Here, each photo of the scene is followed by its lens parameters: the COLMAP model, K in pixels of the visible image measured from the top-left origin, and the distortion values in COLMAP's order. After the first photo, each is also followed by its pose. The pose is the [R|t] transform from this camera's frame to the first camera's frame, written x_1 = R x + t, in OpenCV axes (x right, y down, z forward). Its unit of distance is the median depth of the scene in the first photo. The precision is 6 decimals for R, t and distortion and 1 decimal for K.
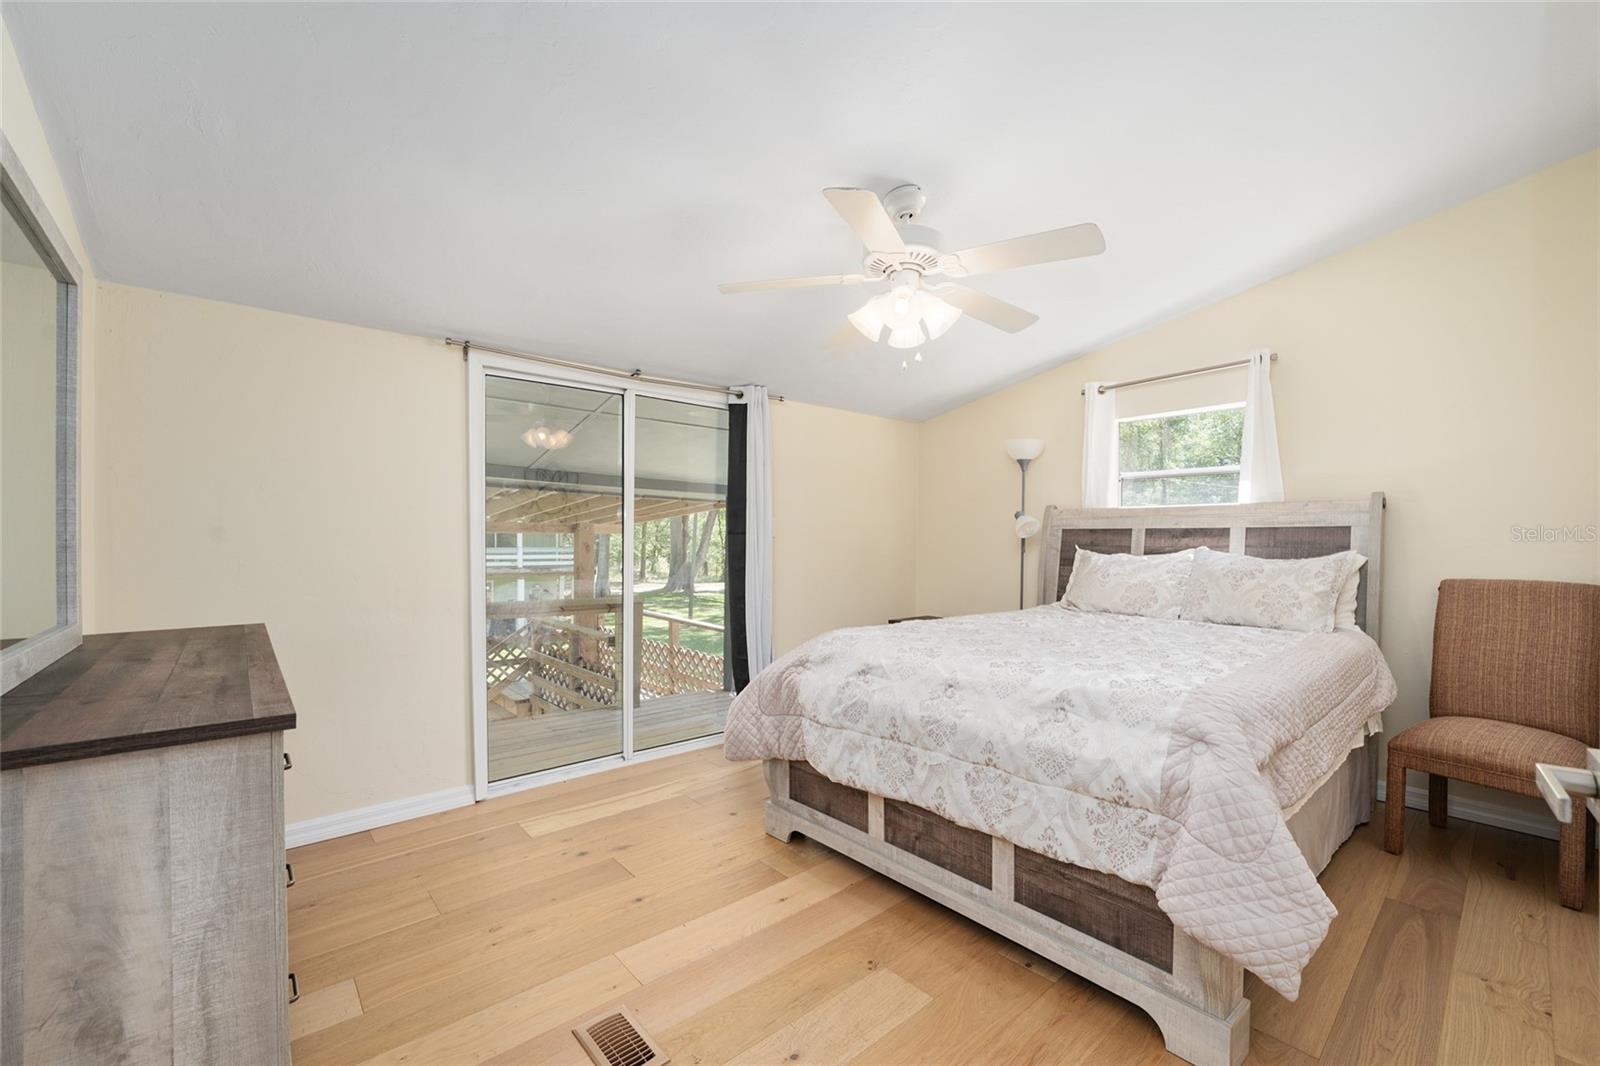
lens RADIAL K [[649.0, 0, 783.0], [0, 649.0, 541.9], [0, 0, 1]] dist [-0.025374, 0.002769]
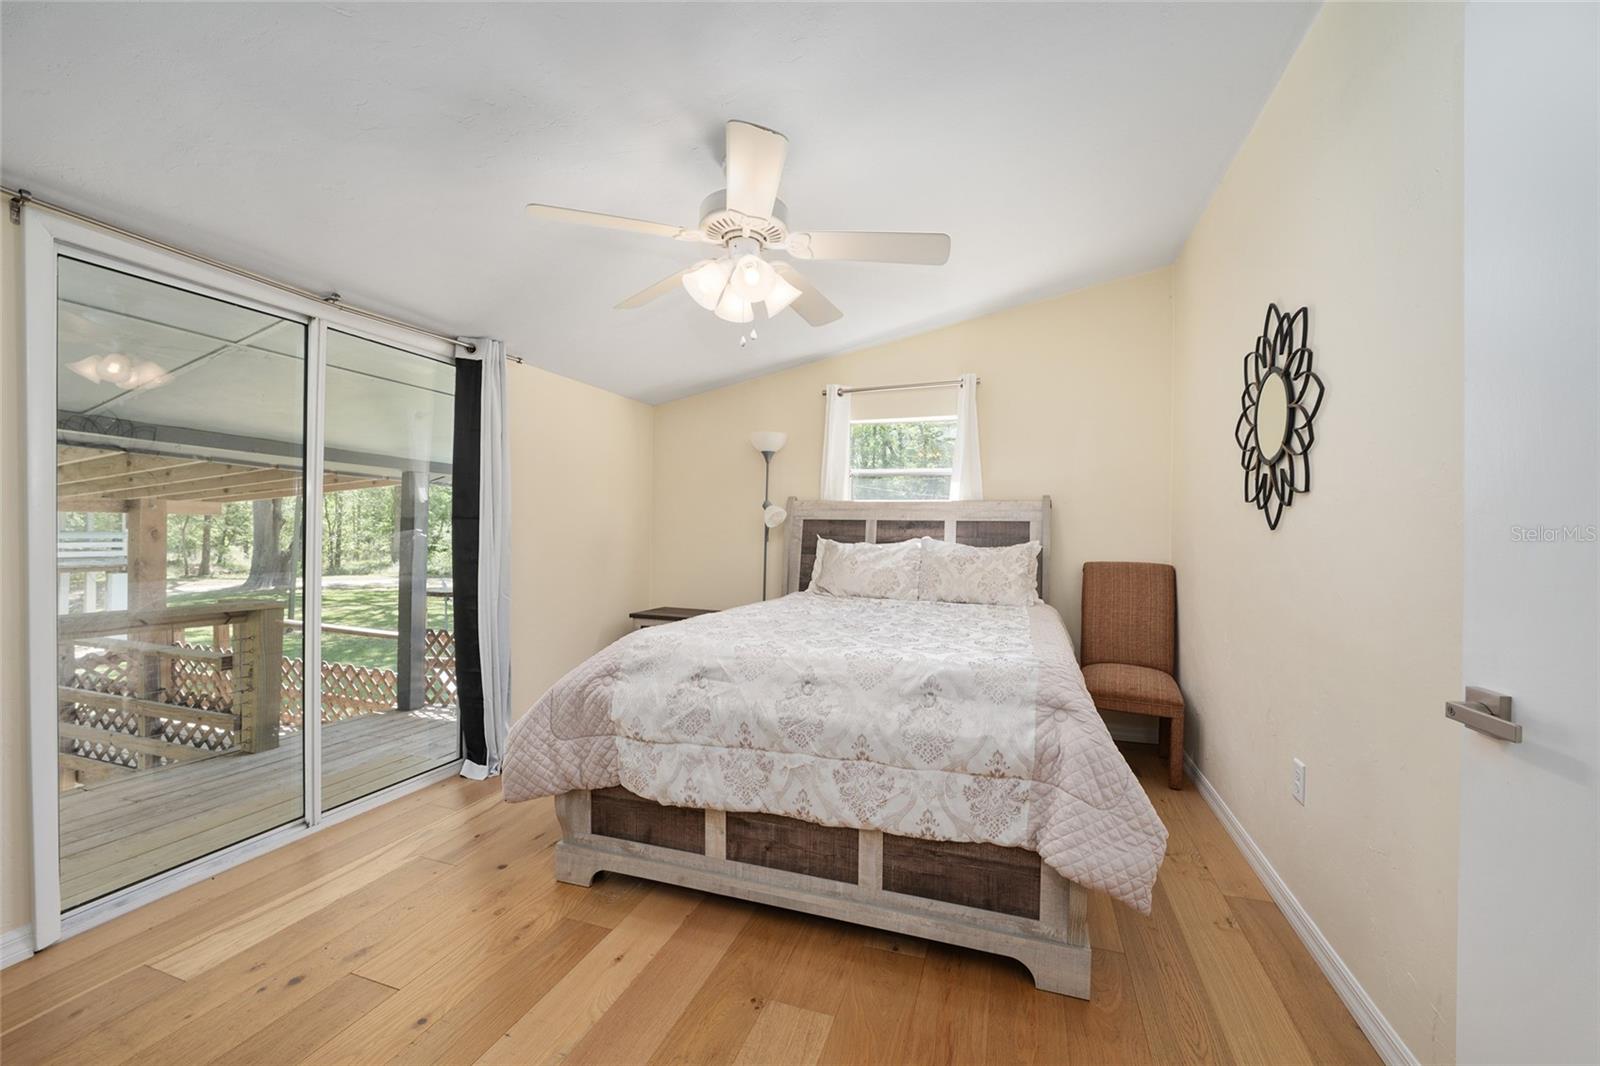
lens RADIAL K [[649.0, 0, 803.8], [0, 649.0, 533.3], [0, 0, 1]] dist [-0.025374, 0.002769]
pose [[0.859868, 0.006141, 0.510479, -0.174015], [-0.009125, 0.999953, 0.003340, -0.001140], [-0.510434, -0.007530, 0.859884, 0.130854]]
